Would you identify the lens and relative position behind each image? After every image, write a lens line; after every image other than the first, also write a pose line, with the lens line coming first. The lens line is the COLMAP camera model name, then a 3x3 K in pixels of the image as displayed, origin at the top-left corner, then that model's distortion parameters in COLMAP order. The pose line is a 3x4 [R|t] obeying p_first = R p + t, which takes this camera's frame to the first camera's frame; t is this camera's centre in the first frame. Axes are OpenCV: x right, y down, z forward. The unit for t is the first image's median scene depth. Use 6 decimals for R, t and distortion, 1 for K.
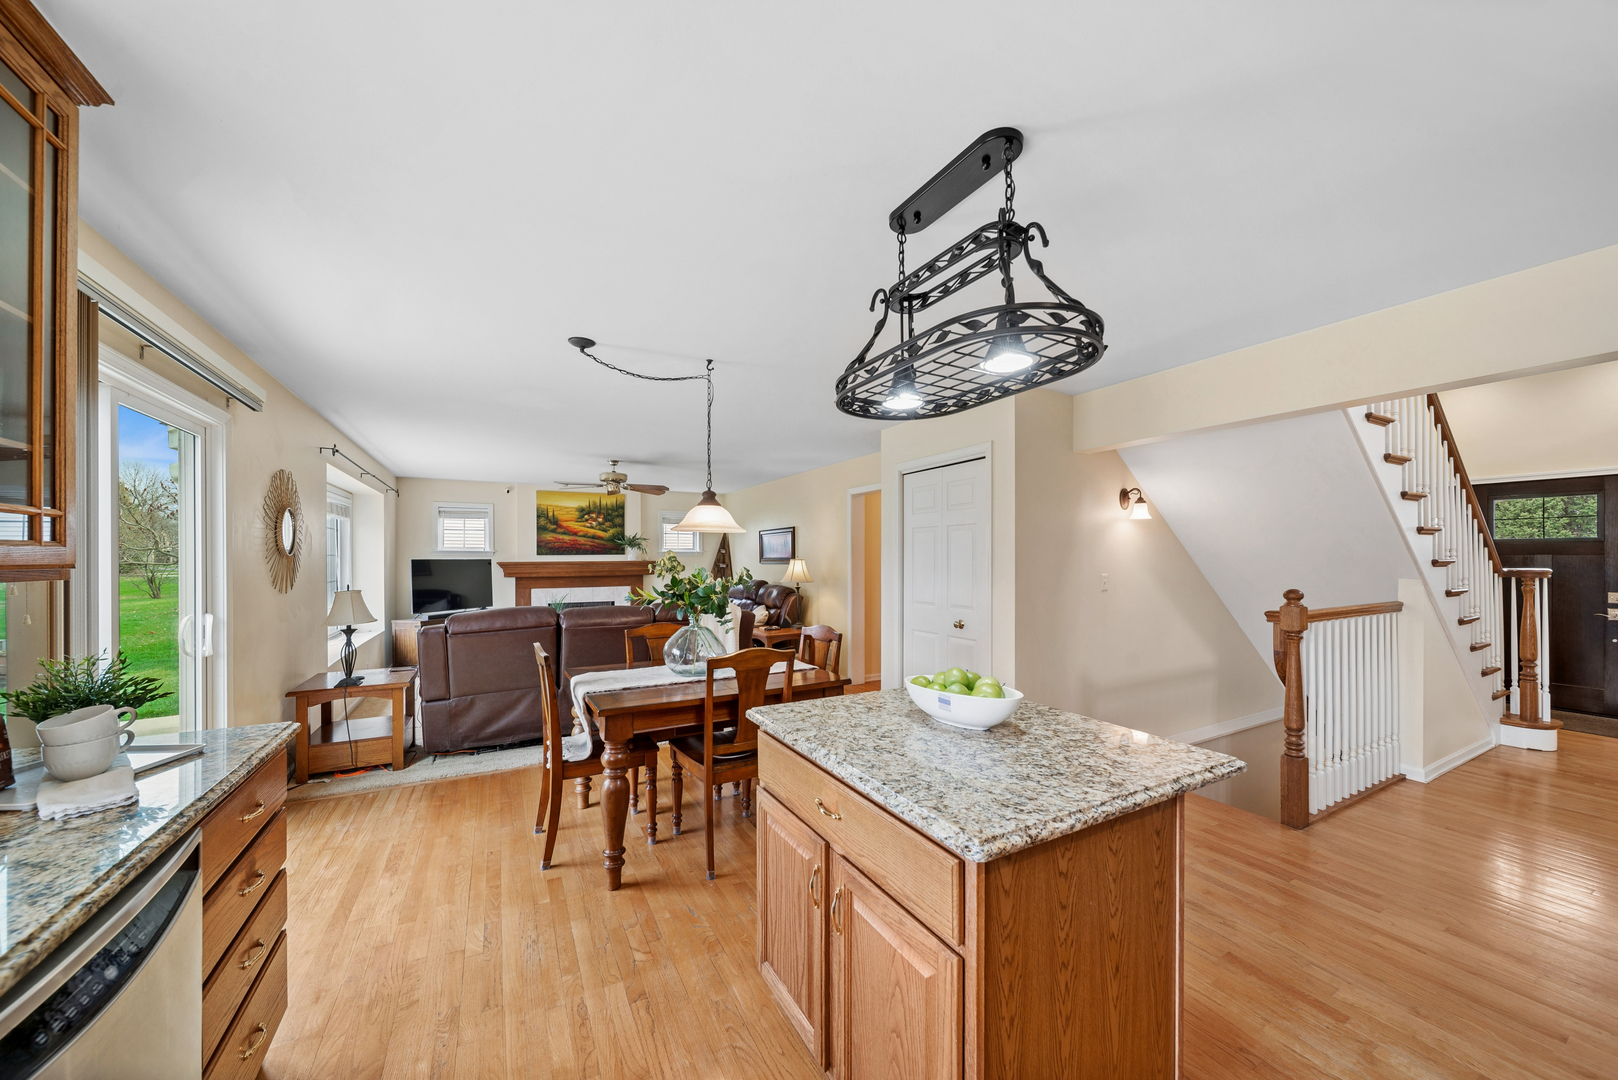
lens RADIAL K [[573.2, 0, 824.3], [0, 573.2, 565.5], [0, 0, 1]] dist [-0.002463, -0.001154]
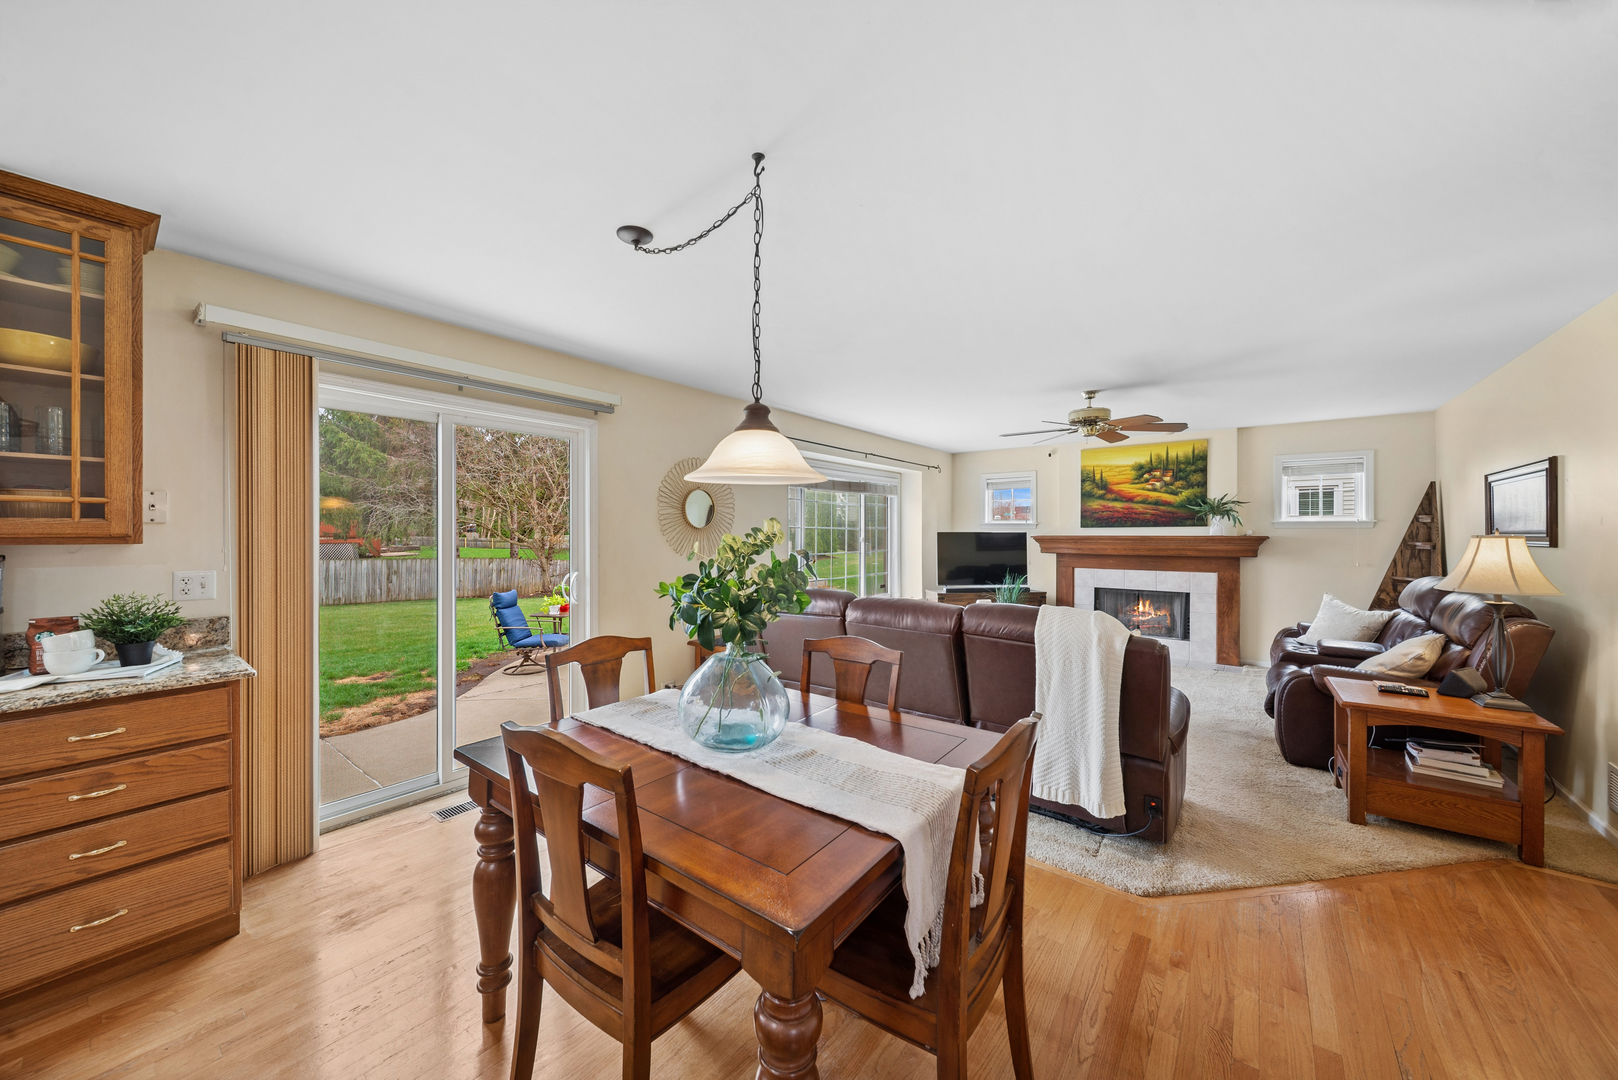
lens RADIAL K [[573.2, 0, 784.7], [0, 573.2, 532.7], [0, 0, 1]] dist [-0.002463, -0.001154]
pose [[0.372096, 0.004583, -0.928183, 0.104862], [-0.013492, 0.999909, -0.000472, -0.004468], [0.928096, 0.012699, 0.372123, 0.290905]]
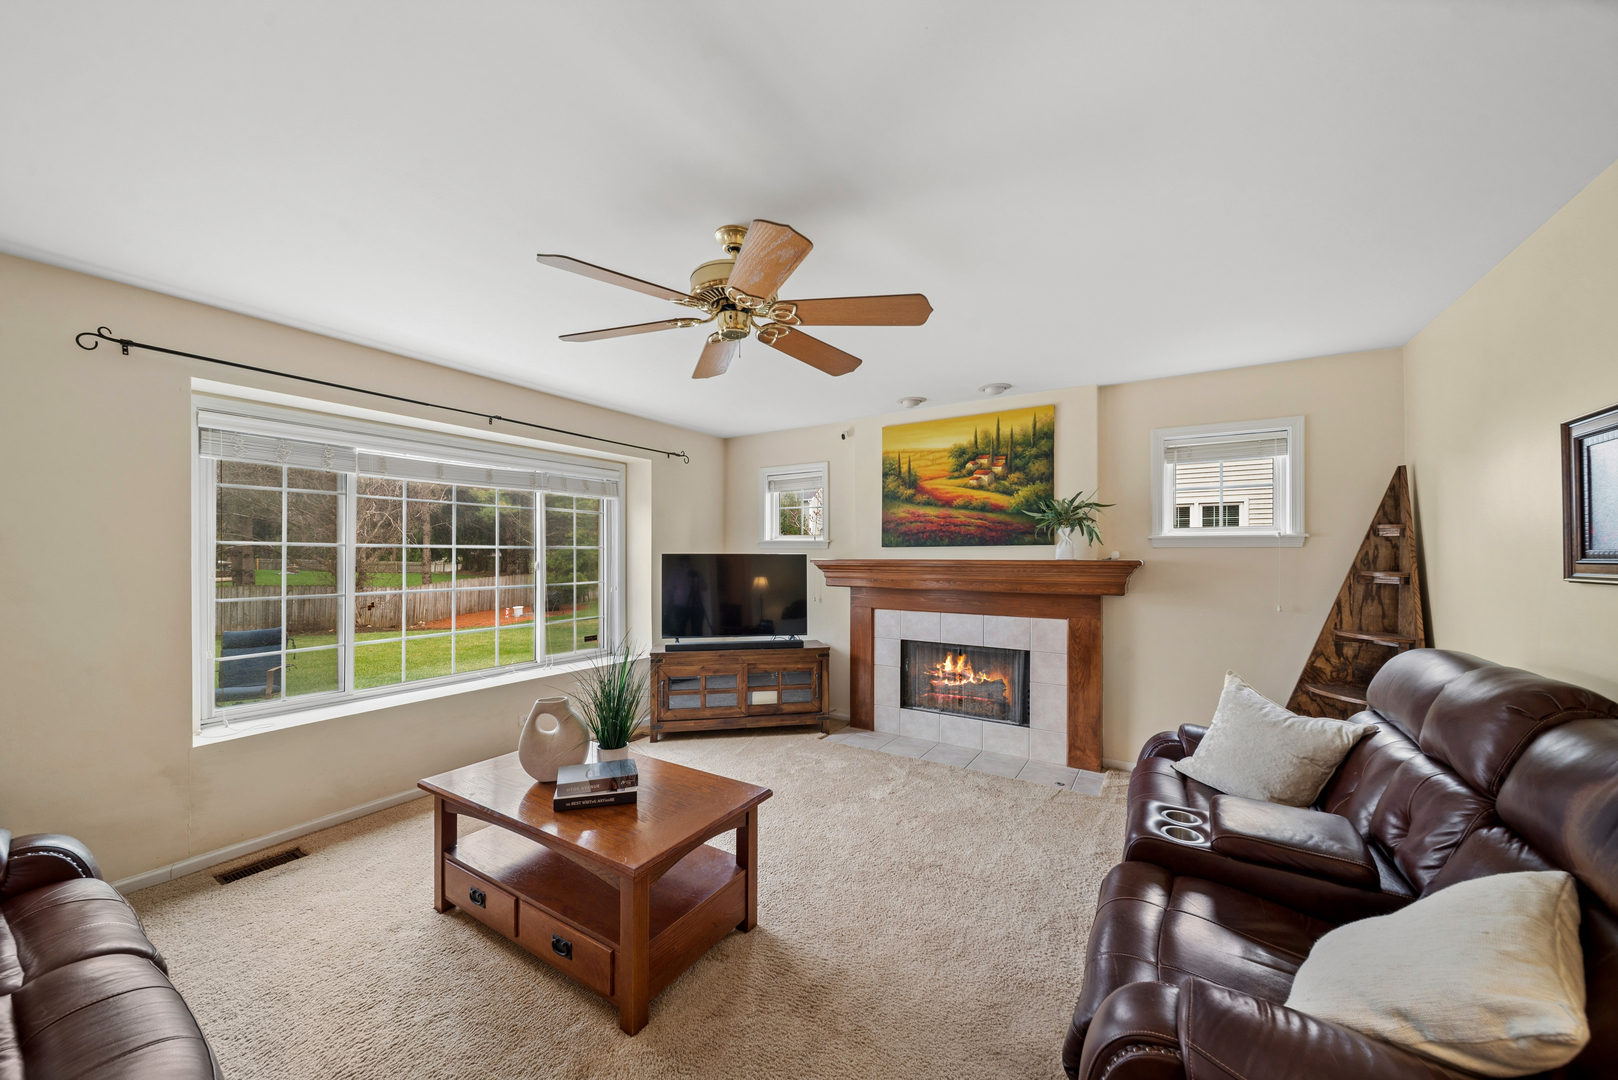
lens RADIAL K [[573.2, 0, 786.8], [0, 573.2, 554.7], [0, 0, 1]] dist [-0.002463, -0.001154]
pose [[0.461728, 0.003495, -0.887015, -0.065160], [-0.014381, 0.999890, -0.003546, -0.007790], [0.886905, 0.014394, 0.461728, 0.661077]]
